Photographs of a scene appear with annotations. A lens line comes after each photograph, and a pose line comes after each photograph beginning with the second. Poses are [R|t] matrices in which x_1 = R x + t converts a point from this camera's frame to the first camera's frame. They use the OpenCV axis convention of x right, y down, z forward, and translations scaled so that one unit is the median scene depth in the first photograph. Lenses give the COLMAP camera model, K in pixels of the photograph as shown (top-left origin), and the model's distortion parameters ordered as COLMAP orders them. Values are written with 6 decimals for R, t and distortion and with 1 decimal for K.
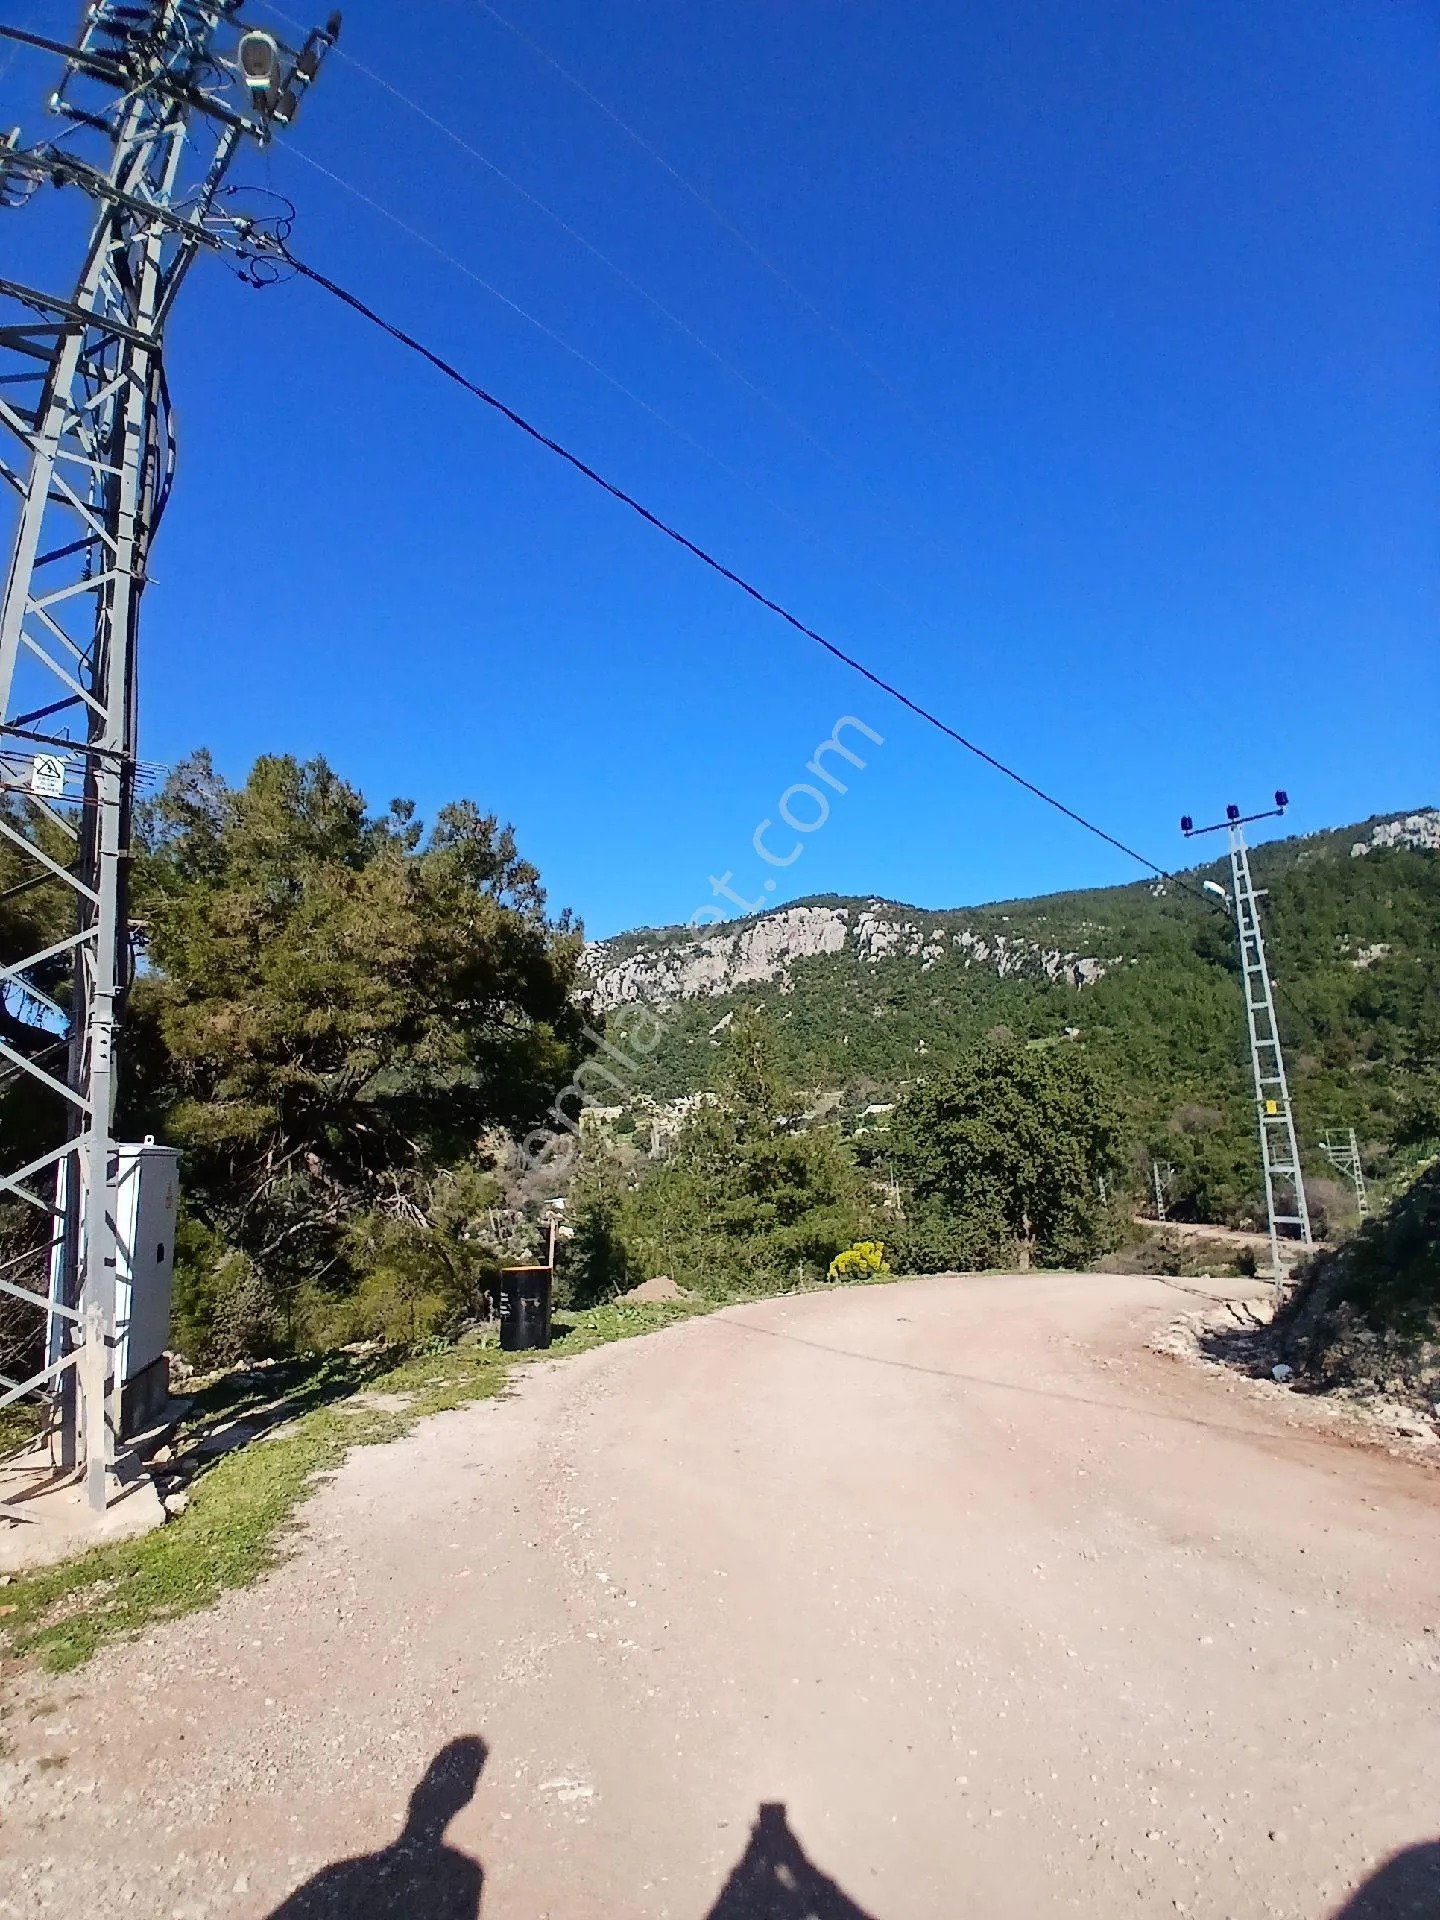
lens RADIAL K [[945.0, 0, 745.0], [0, 945.0, 971.0], [0, 0, 1]] dist [0.012843, -0.049506]
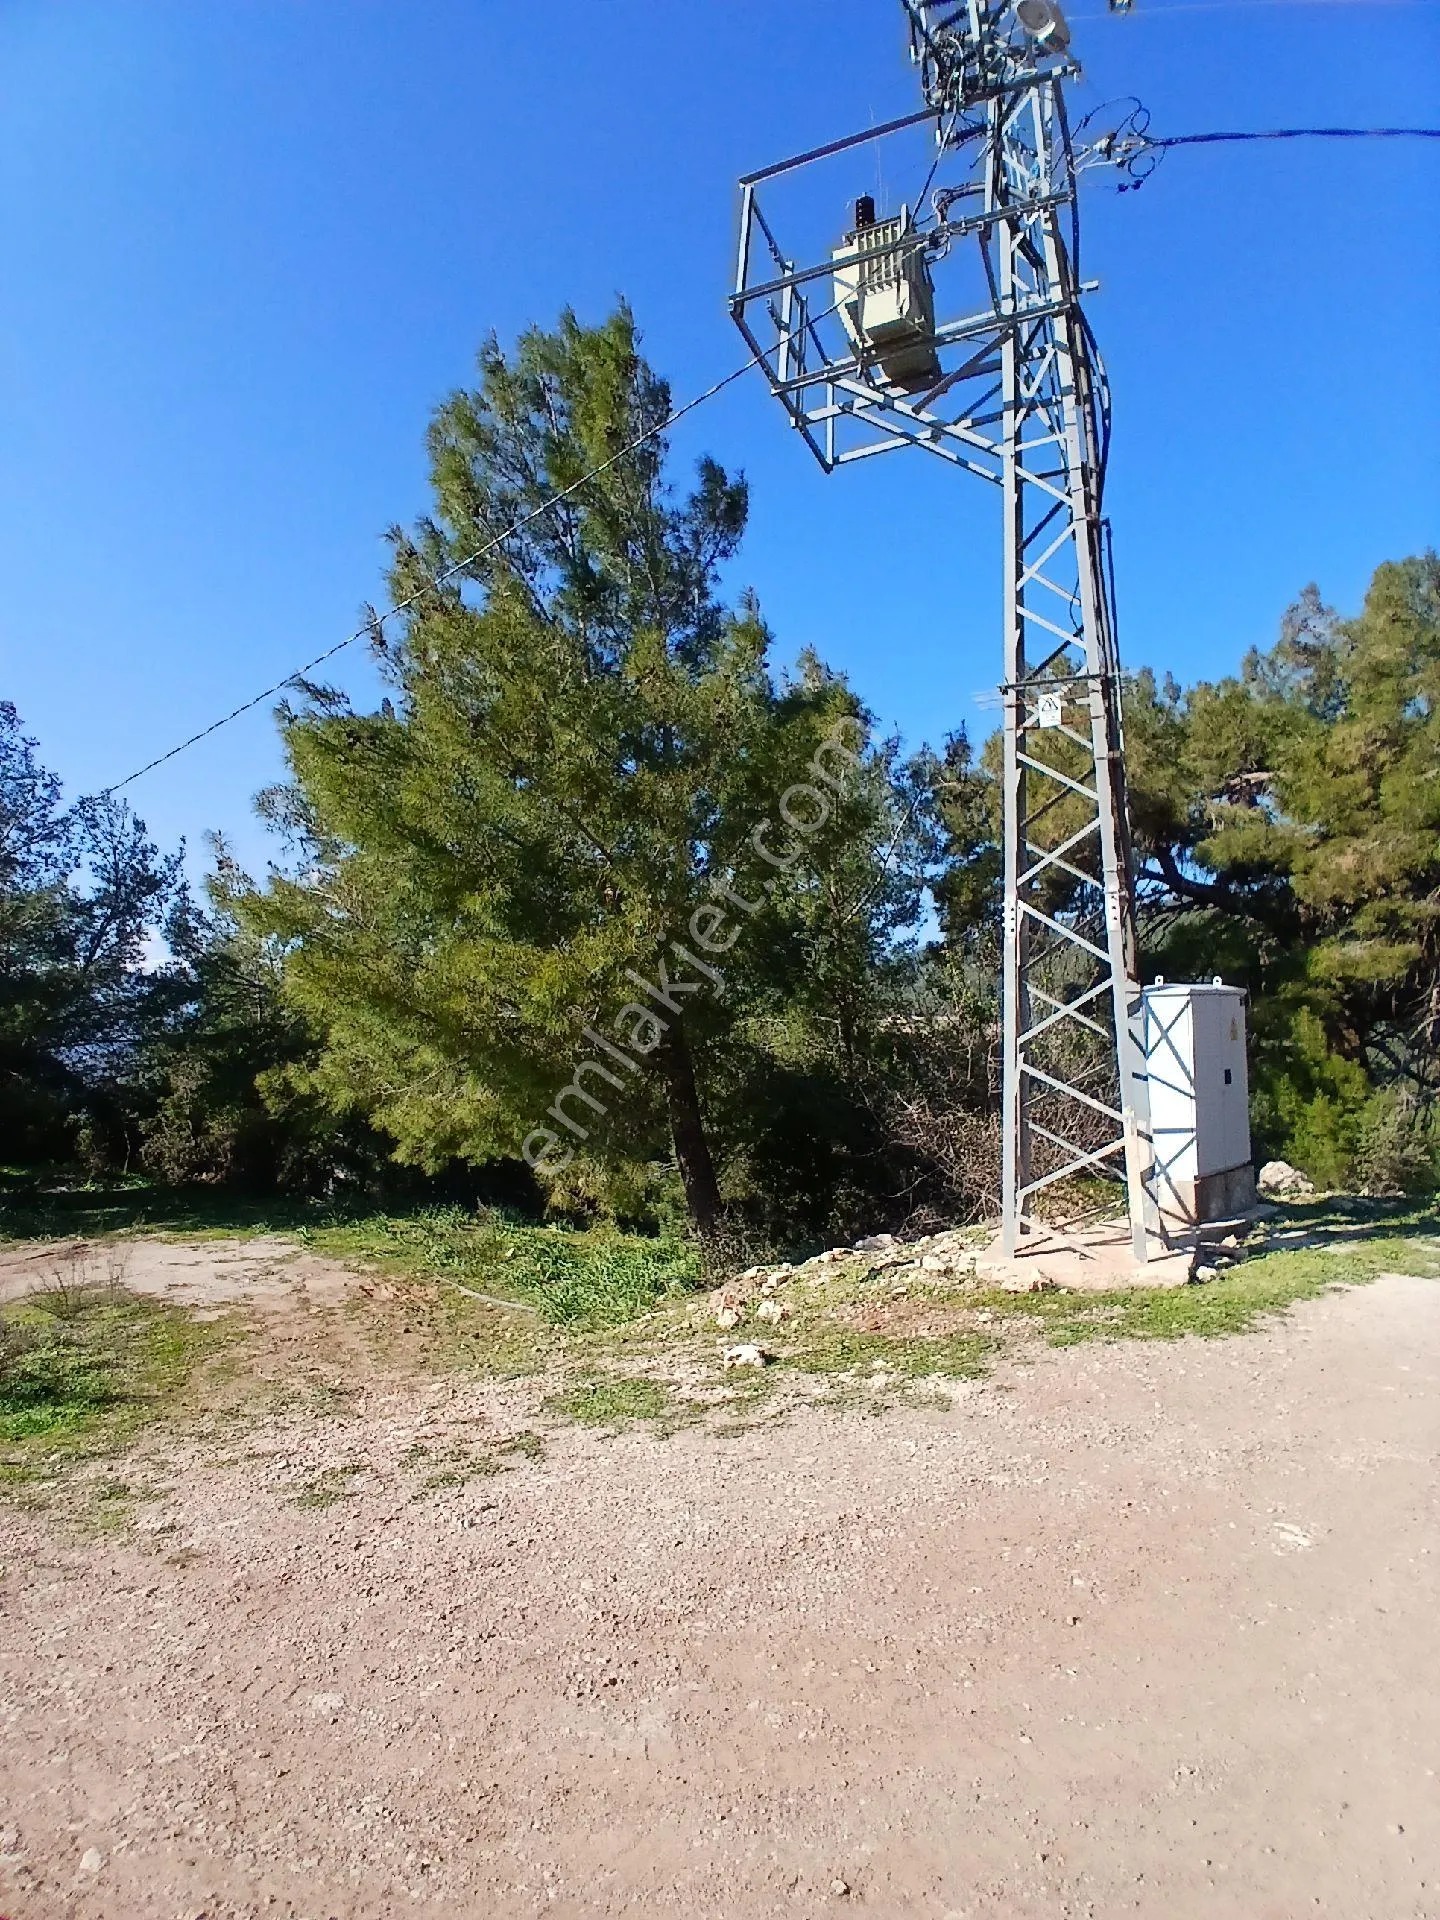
lens RADIAL K [[945.0, 0, 745.0], [0, 945.0, 971.0], [0, 0, 1]] dist [0.012843, -0.049506]
pose [[0.416755, -0.018575, -0.908829, 0.196949], [0.173012, 0.983136, 0.059244, -0.002414], [0.892402, -0.181928, 0.412941, 0.006324]]
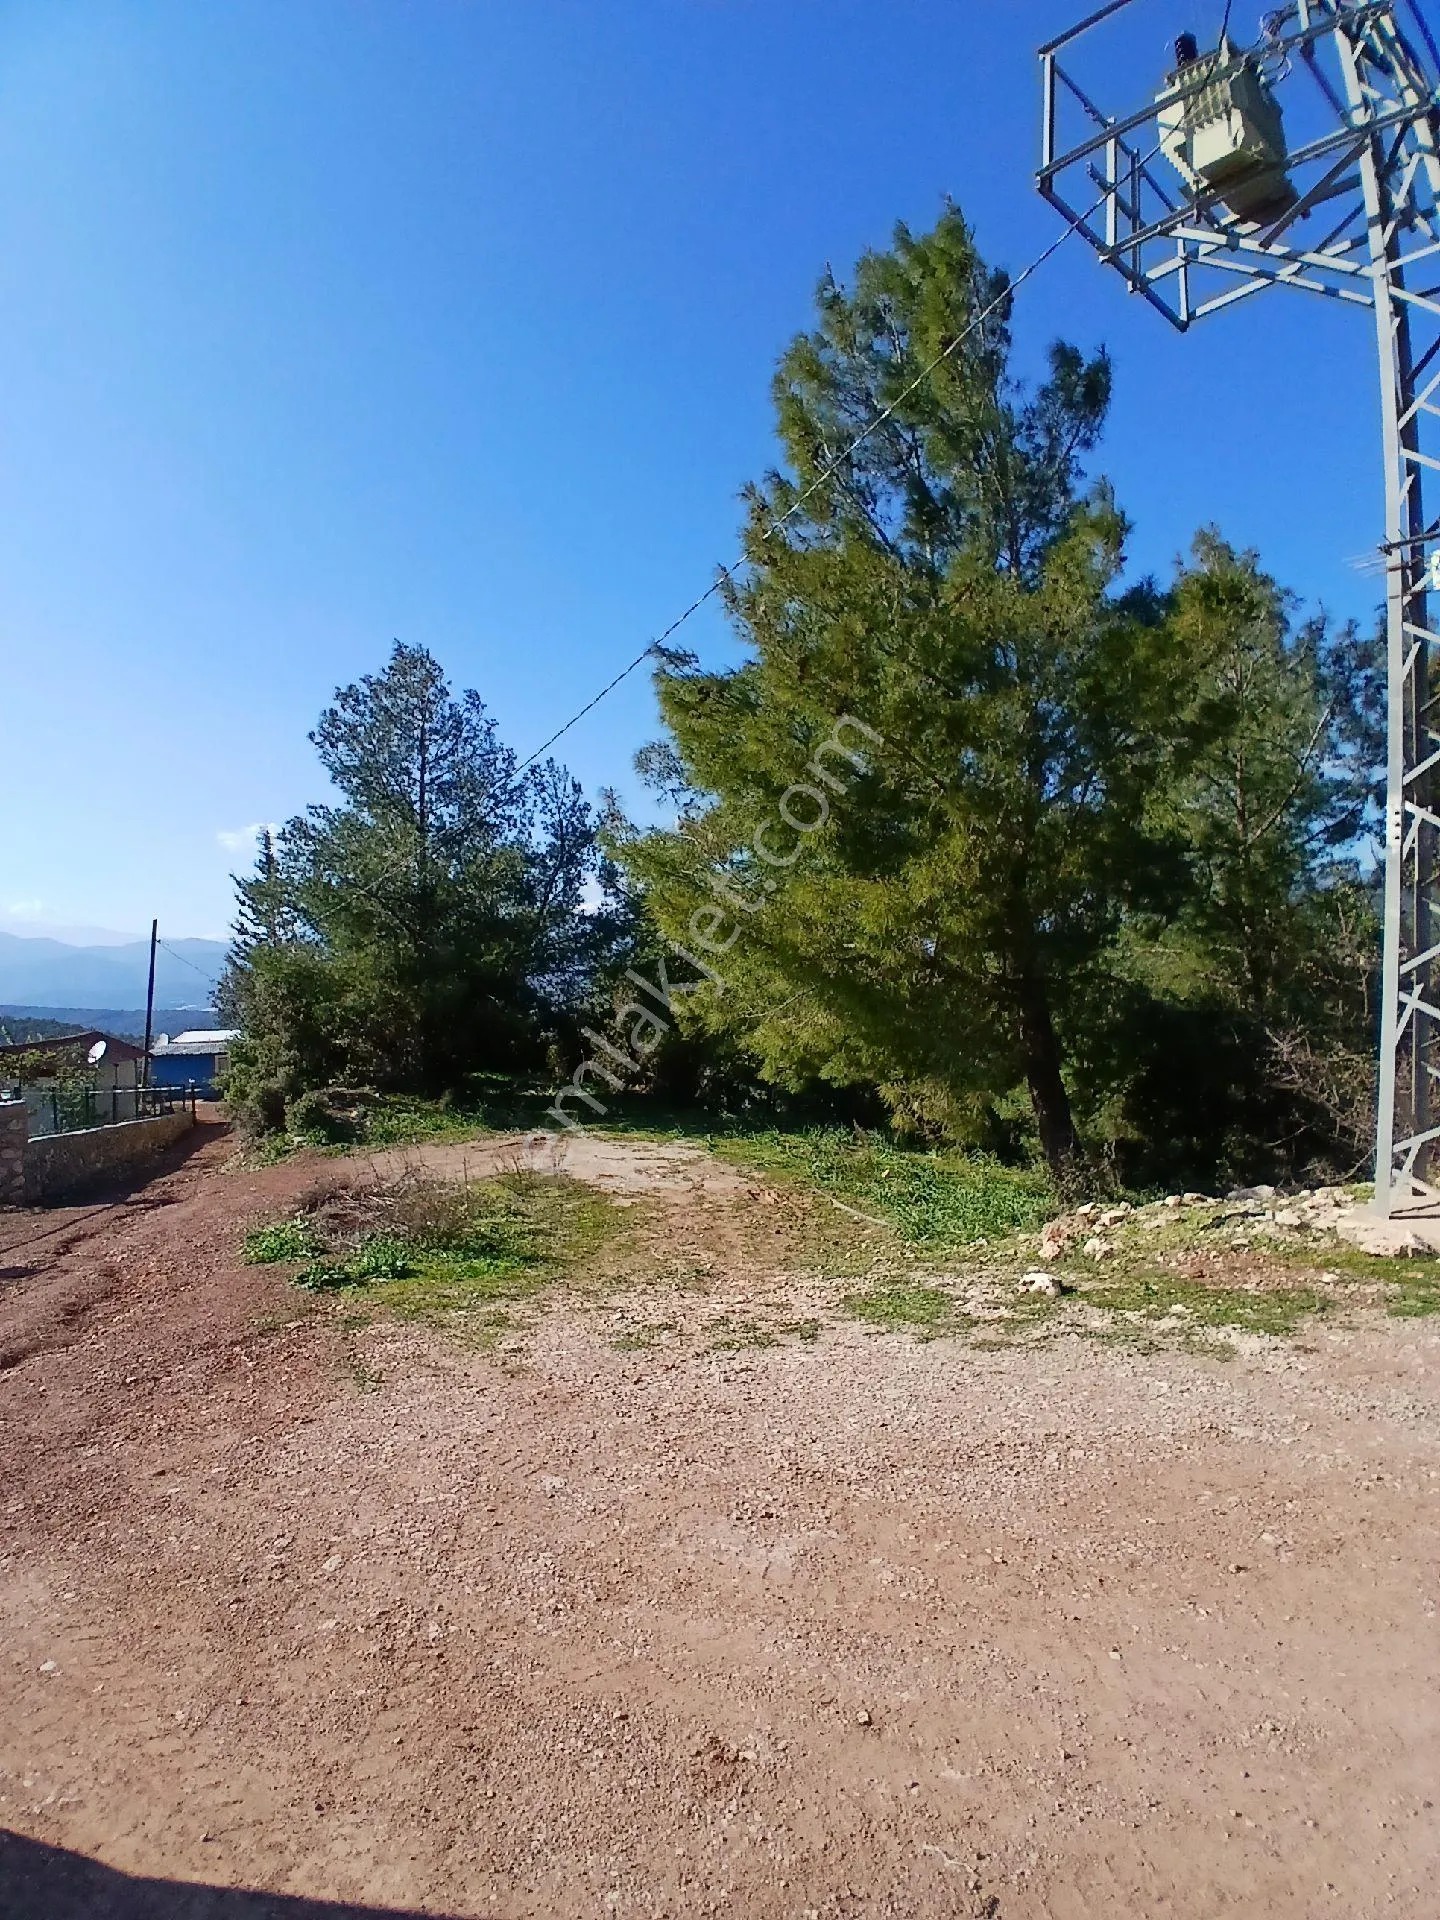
lens RADIAL K [[945.0, 0, 745.0], [0, 945.0, 971.0], [0, 0, 1]] dist [0.012843, -0.049506]
pose [[0.015090, 0.046661, -0.998797, 0.243909], [0.206927, 0.977140, 0.048775, 0.018935], [0.978240, -0.207414, 0.005090, 0.088248]]
